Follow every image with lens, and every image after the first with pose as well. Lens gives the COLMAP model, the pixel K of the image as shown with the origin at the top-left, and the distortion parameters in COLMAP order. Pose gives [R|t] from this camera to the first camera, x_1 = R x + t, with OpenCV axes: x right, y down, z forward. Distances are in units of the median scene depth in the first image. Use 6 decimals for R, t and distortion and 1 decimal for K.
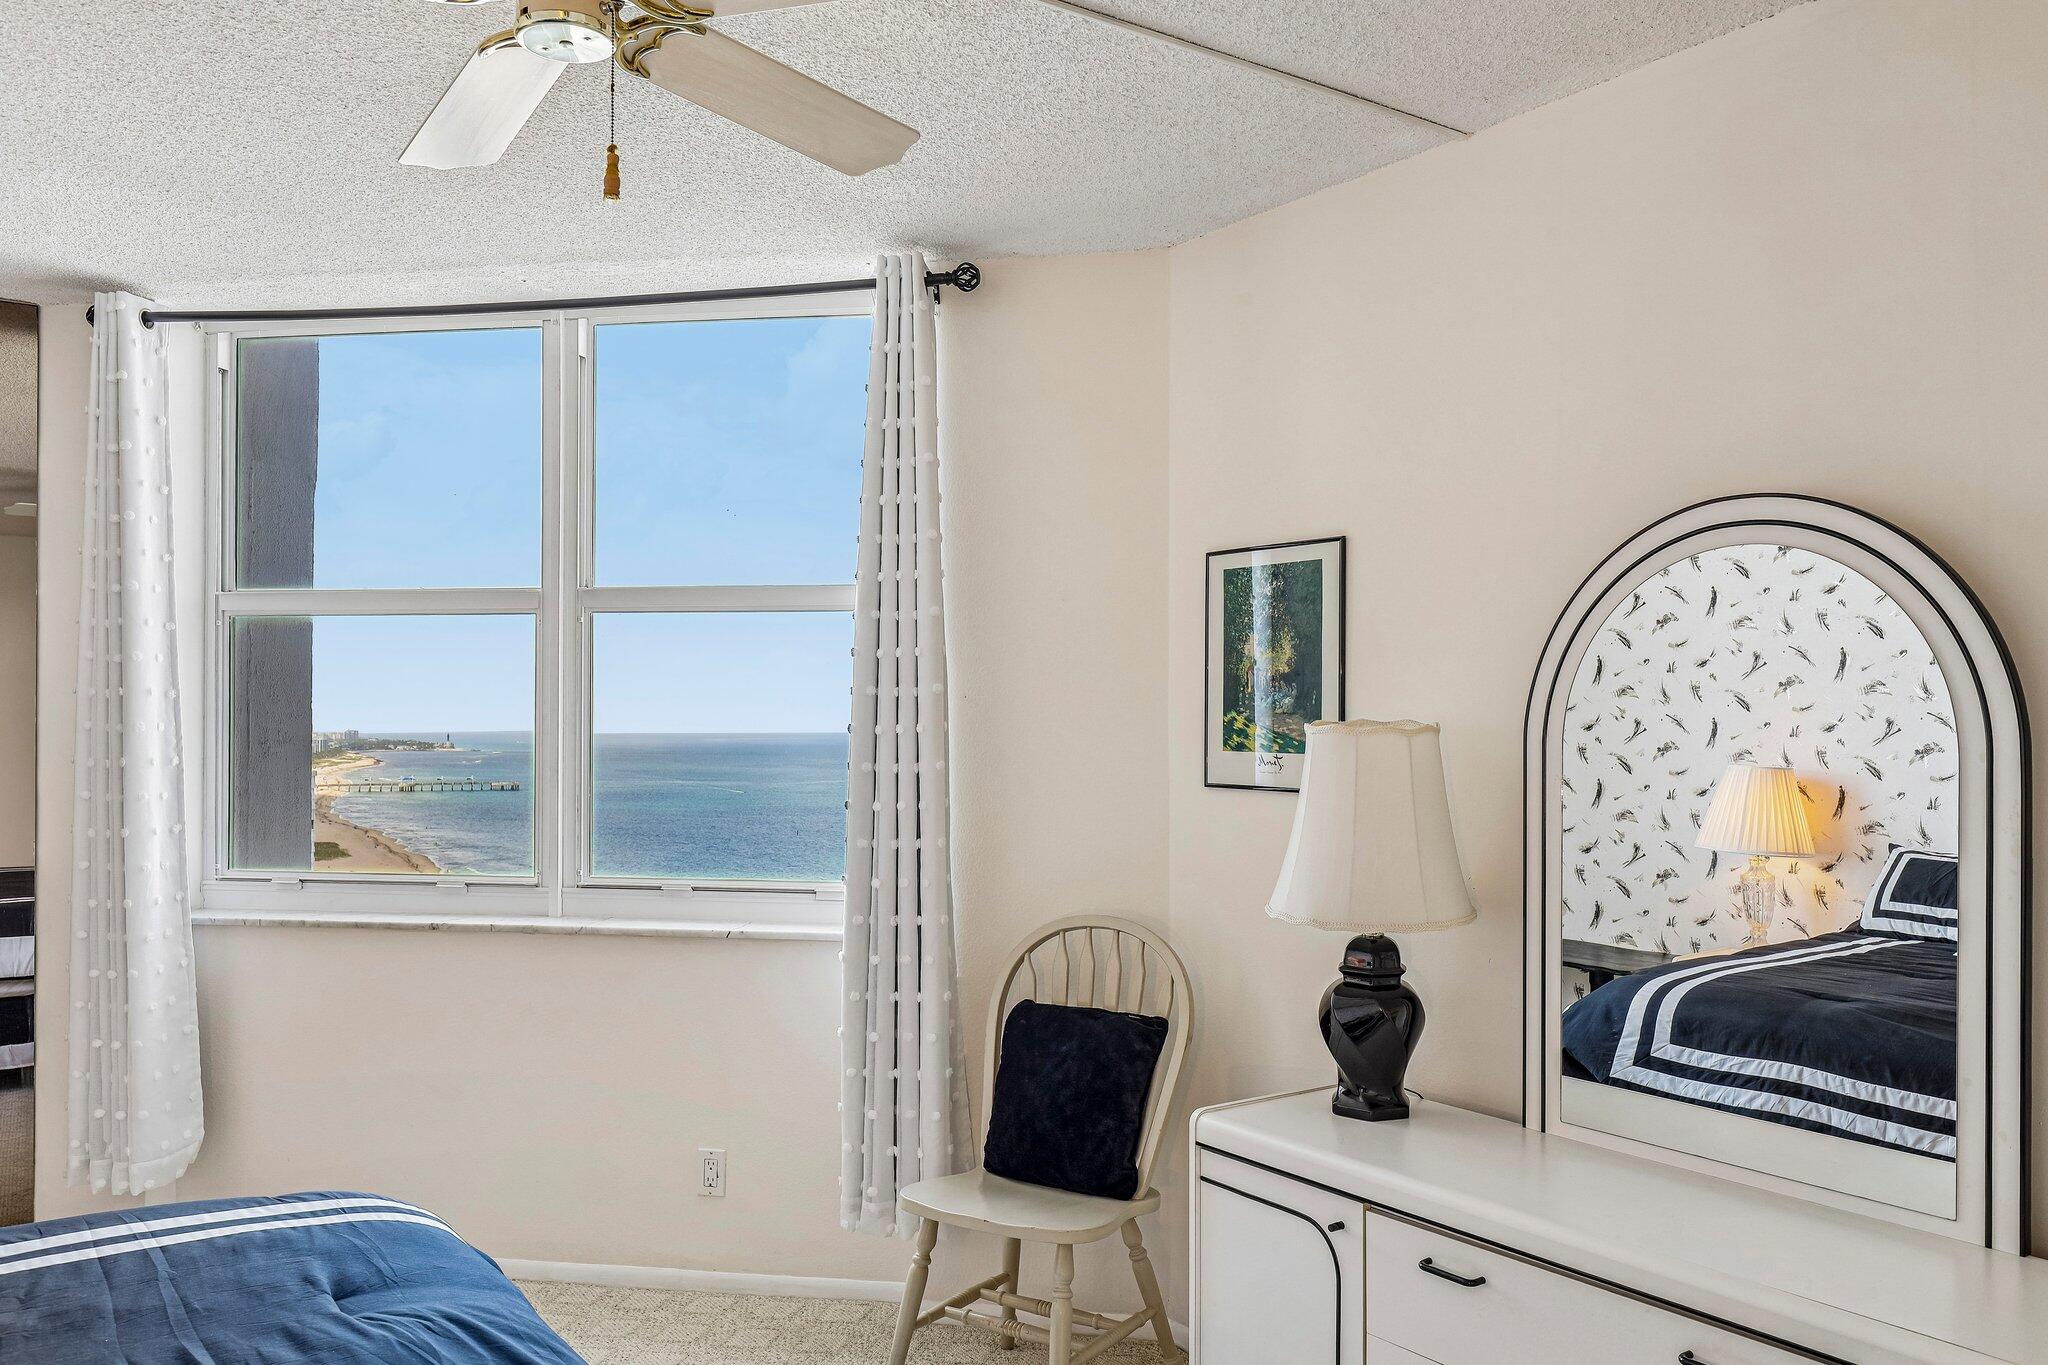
lens RADIAL K [[1499.1, 0, 1023.1], [0, 1499.1, 719.5], [0, 0, 1]] dist [-0.001138, -0.008906]
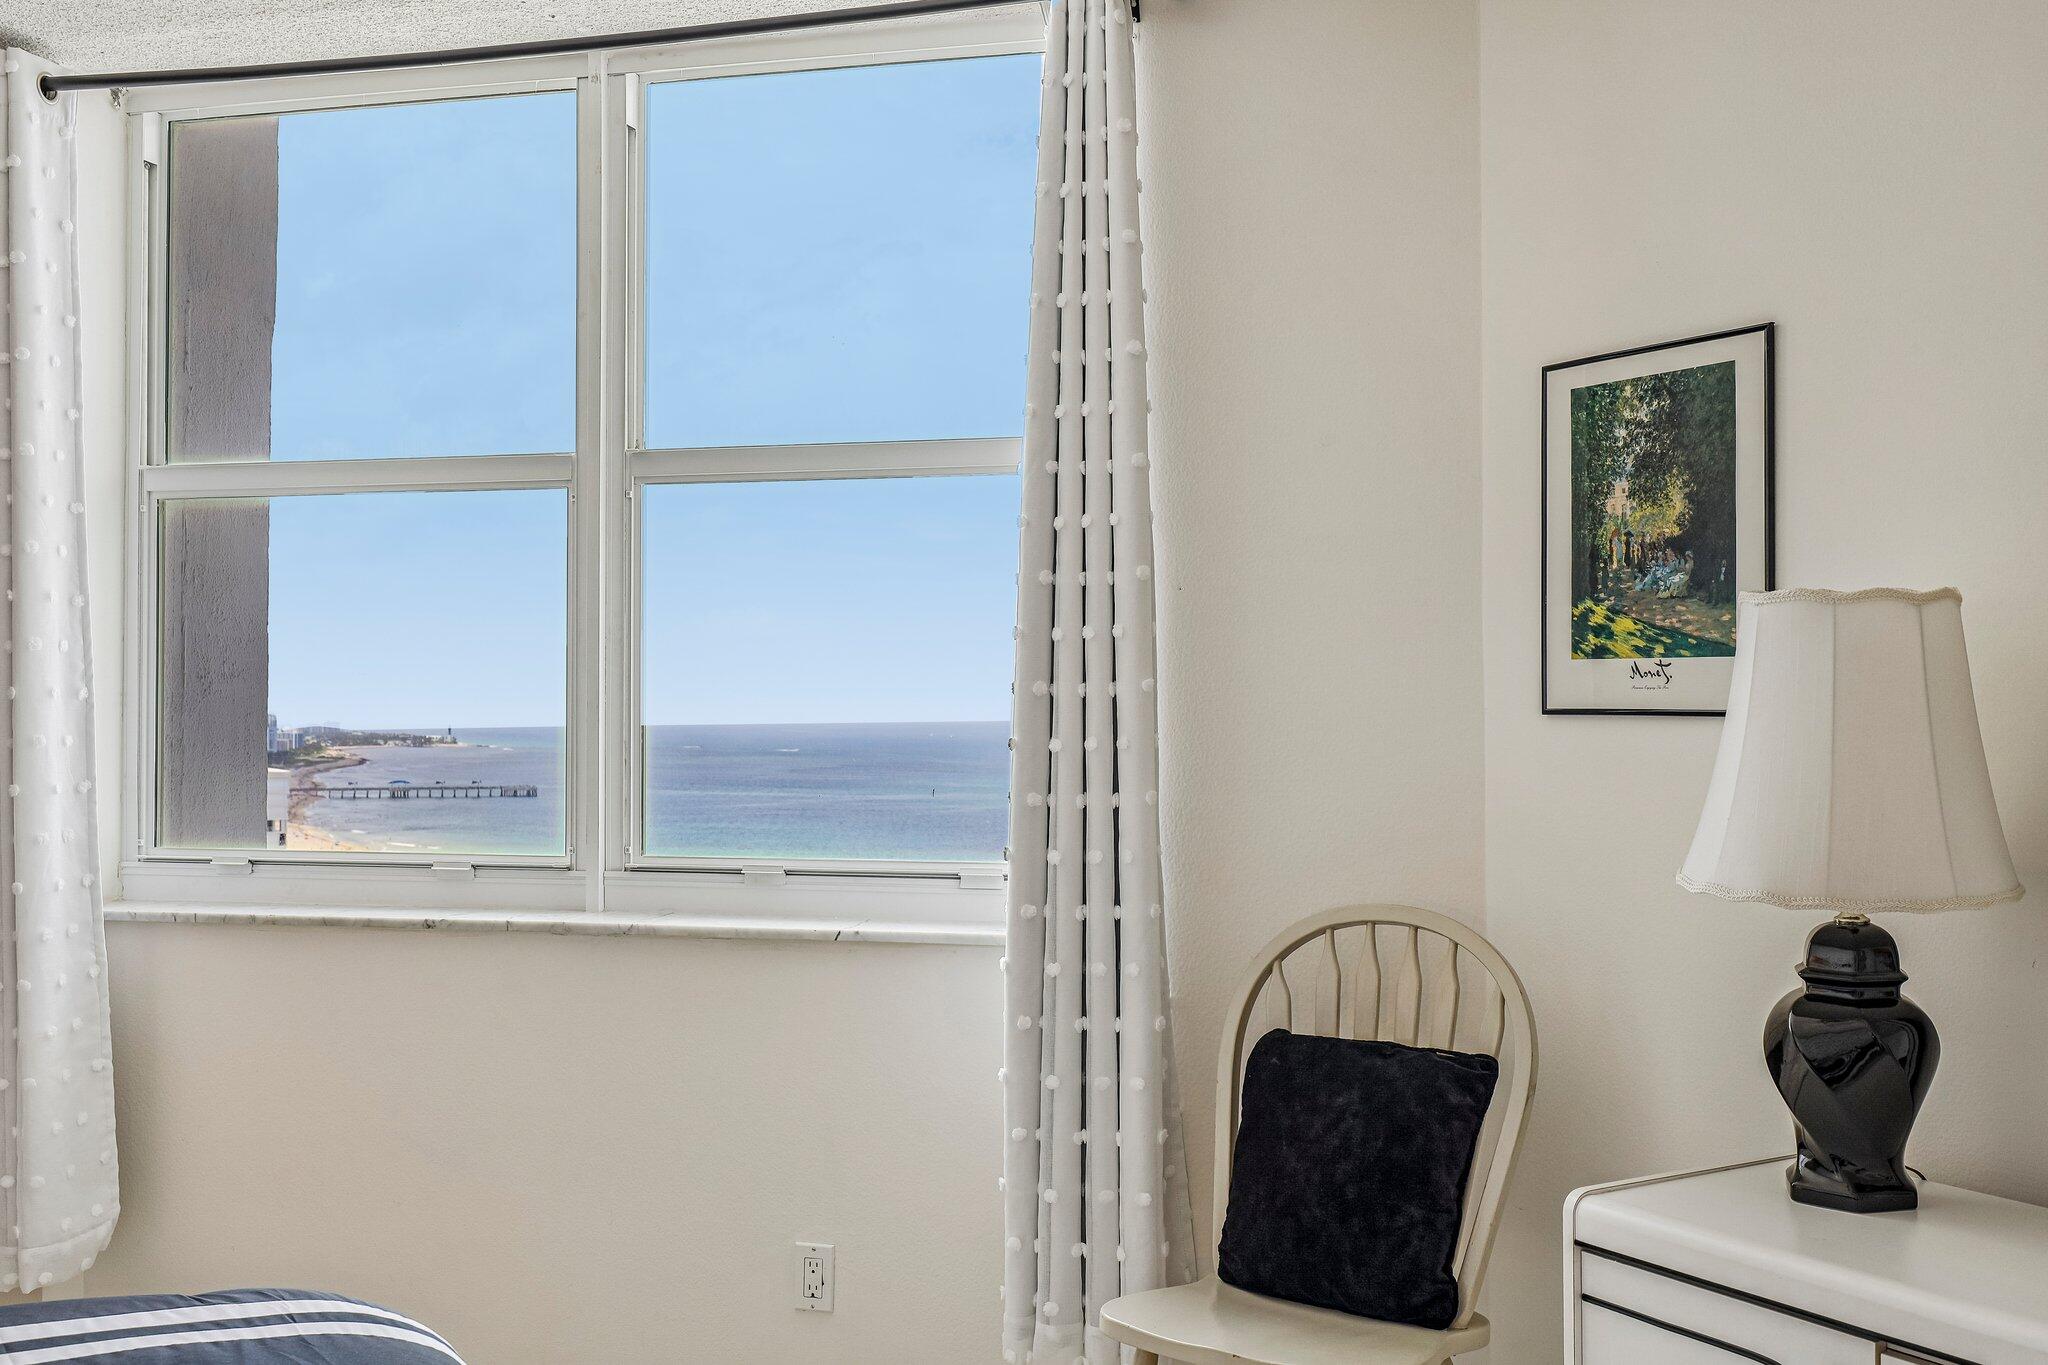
lens RADIAL K [[1921.8, 0, 1015.0], [0, 1921.8, 676.9], [0, 0, 1]] dist [-0.005885, 0.000000]
pose [[0.996637, -0.005063, -0.081791, -0.043576], [0.003712, 0.999854, -0.016658, 0.041142], [0.081864, 0.016298, 0.996510, 0.120959]]
